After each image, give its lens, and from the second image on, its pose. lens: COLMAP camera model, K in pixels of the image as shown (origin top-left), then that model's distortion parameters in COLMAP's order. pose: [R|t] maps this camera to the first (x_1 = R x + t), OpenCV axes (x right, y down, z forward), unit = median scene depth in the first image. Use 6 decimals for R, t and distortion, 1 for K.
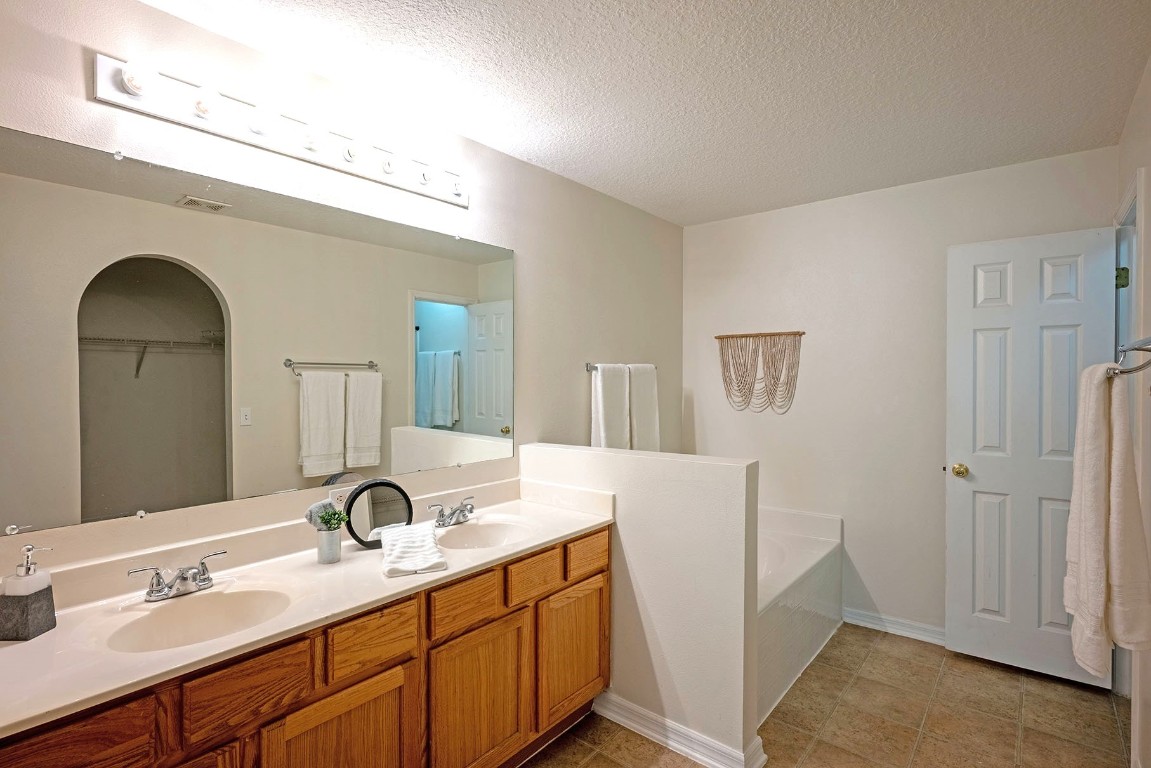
lens RADIAL K [[552.2, 0, 572.6], [0, 552.2, 385.7], [0, 0, 1]] dist [-0.007870, 0.006372]
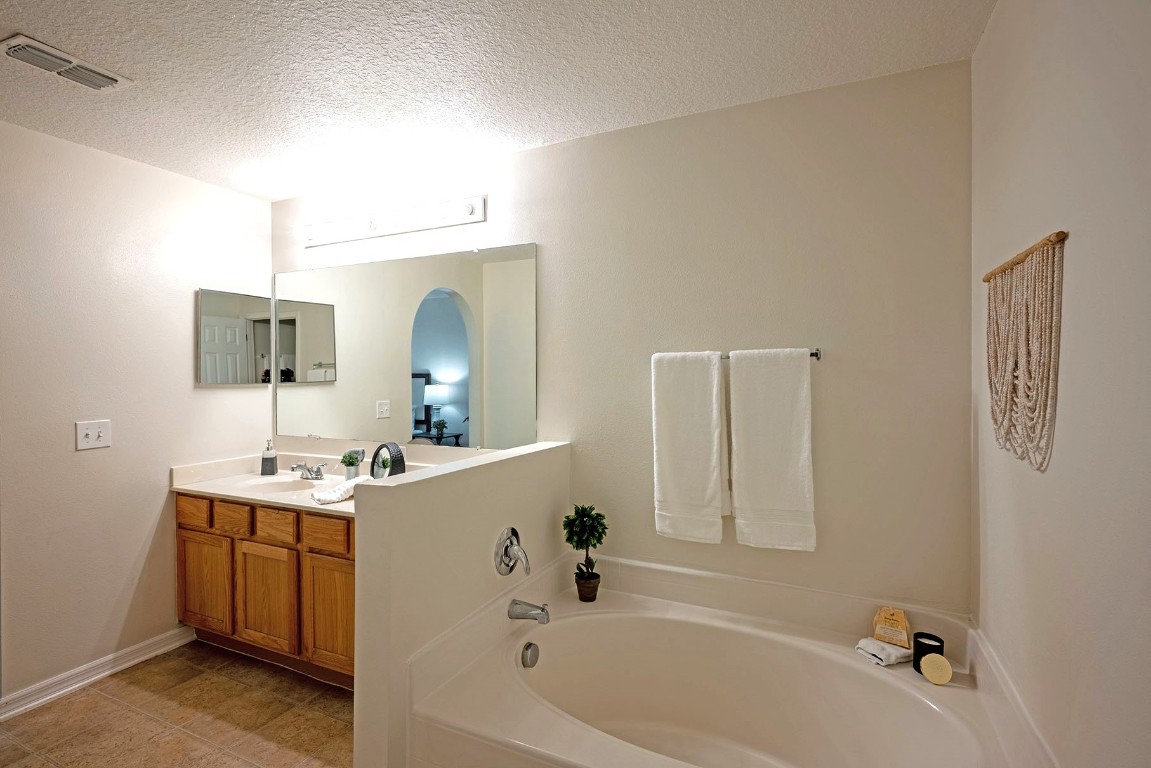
lens RADIAL K [[552.2, 0, 585.3], [0, 552.2, 373.9], [0, 0, 1]] dist [-0.007870, 0.006372]
pose [[0.262535, 0.007375, -0.964894, 1.087260], [-0.008132, 0.999952, 0.005431, -0.020685], [0.964888, 0.006421, 0.262582, 1.034531]]
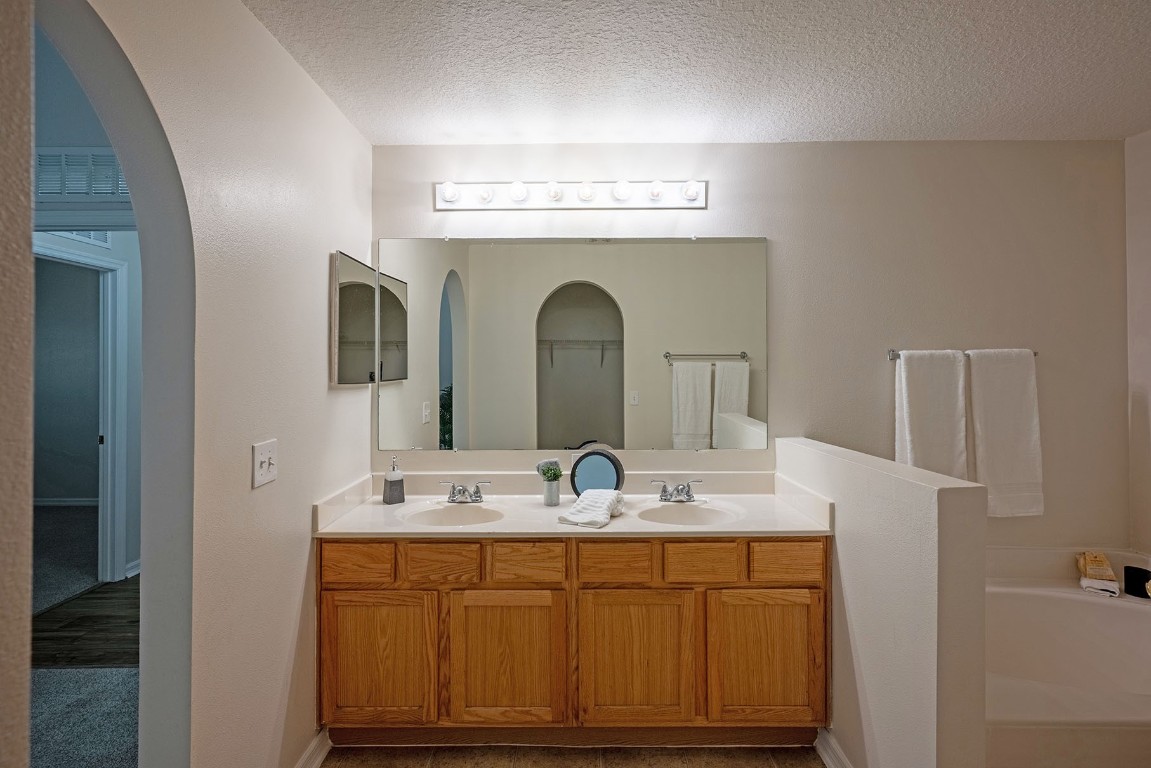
lens RADIAL K [[552.2, 0, 578.1], [0, 552.2, 361.2], [0, 0, 1]] dist [-0.007870, 0.006372]
pose [[0.643445, -0.008339, -0.765447, 0.529382], [-0.009733, 0.999771, -0.019074, -0.004815], [0.765431, 0.019723, 0.643216, 0.150265]]
